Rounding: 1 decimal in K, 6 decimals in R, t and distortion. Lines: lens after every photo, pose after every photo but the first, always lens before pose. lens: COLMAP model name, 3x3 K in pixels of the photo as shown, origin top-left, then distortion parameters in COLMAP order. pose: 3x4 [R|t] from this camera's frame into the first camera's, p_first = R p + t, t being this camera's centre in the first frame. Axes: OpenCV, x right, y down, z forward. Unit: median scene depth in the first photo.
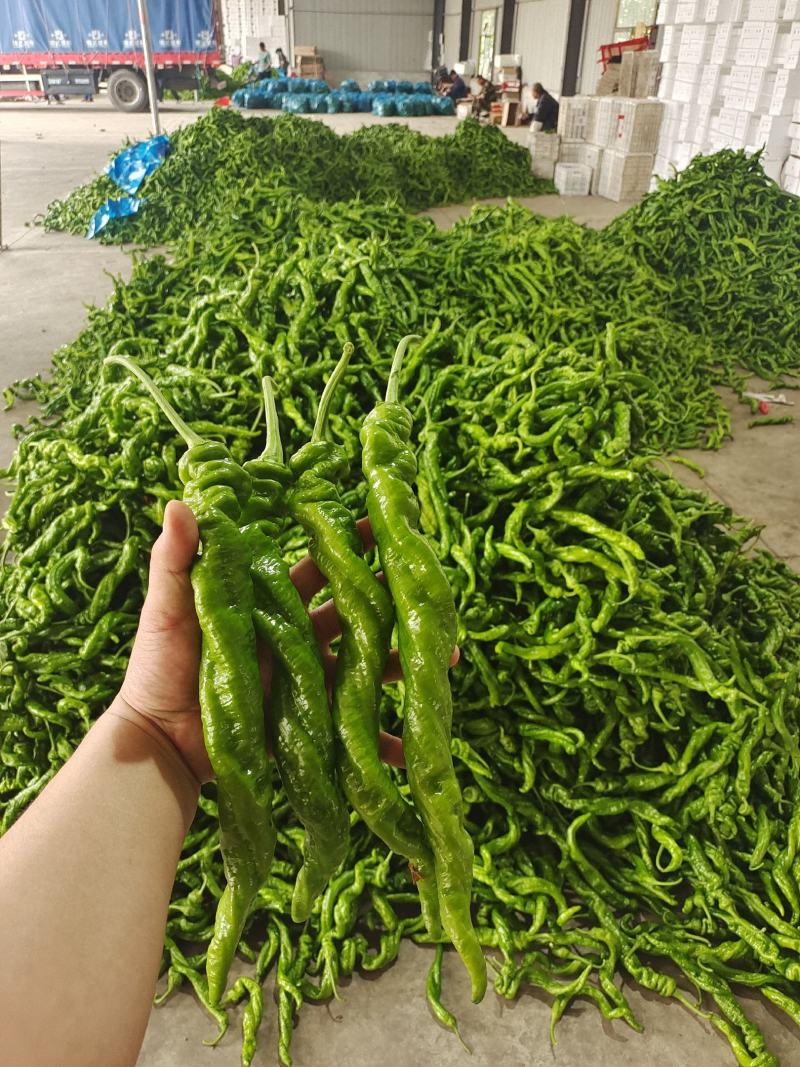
lens RADIAL K [[822.6, 0, 400.0], [0, 822.6, 533.5], [0, 0, 1]] dist [0.003445, -0.007460]
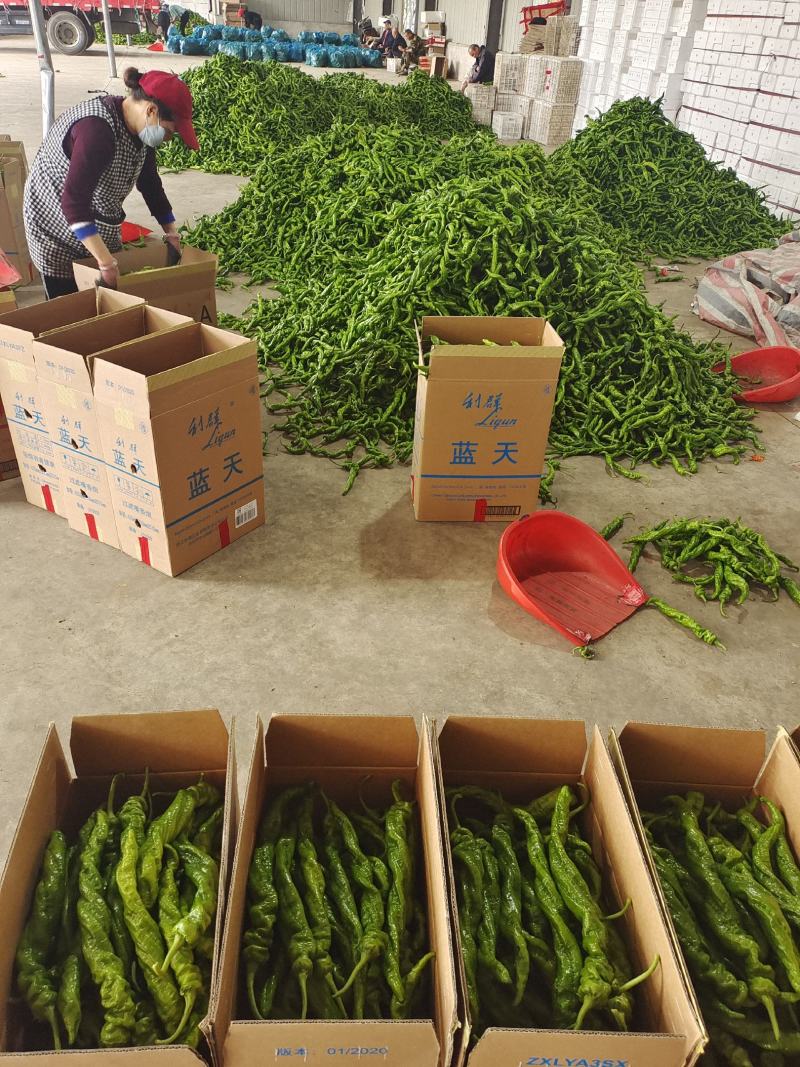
lens RADIAL K [[812.2, 0, 400.0], [0, 812.2, 533.5], [0, 0, 1]] dist [0.021011, -0.015724]
pose [[0.994177, -0.028777, 0.103850, -0.200685], [0.023785, 0.998516, 0.048987, 0.232486], [-0.105106, -0.046232, 0.993386, -0.437538]]
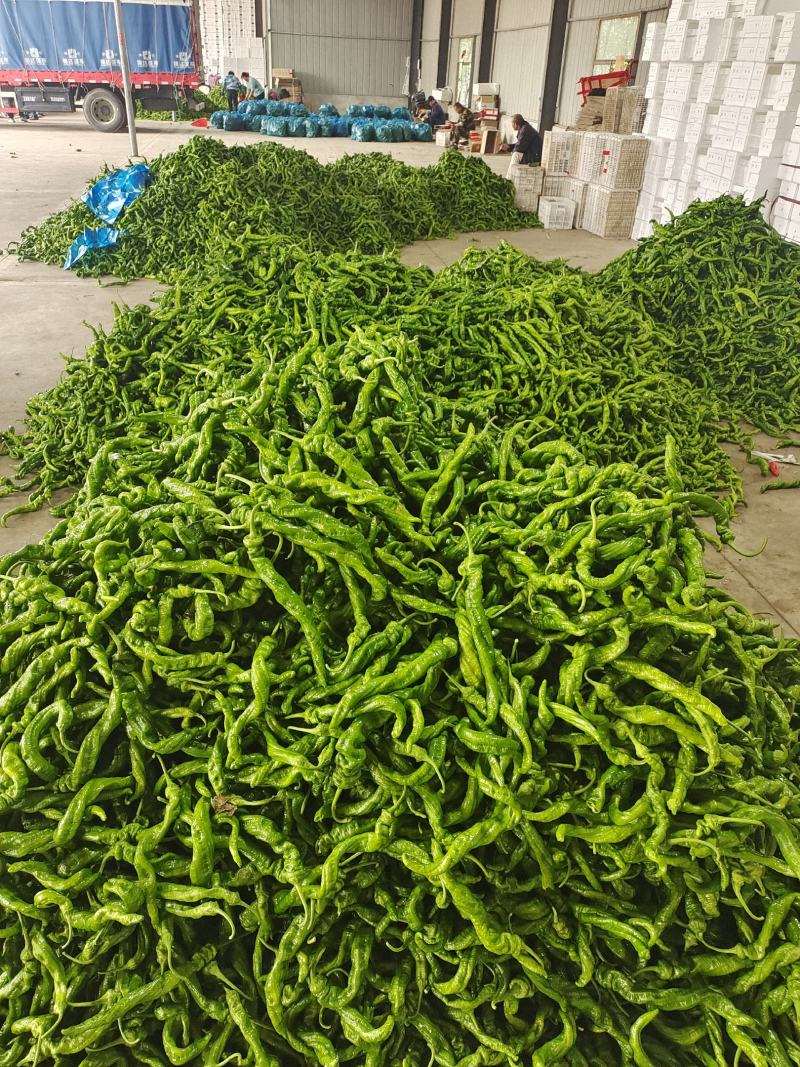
lens RADIAL K [[812.2, 0, 400.0], [0, 812.2, 533.5], [0, 0, 1]] dist [0.021011, -0.015724]
pose [[0.999422, 0.003962, 0.033775, -0.028051], [-0.003397, 0.999854, -0.016764, -0.058356], [-0.033836, 0.016640, 0.999289, 0.058614]]
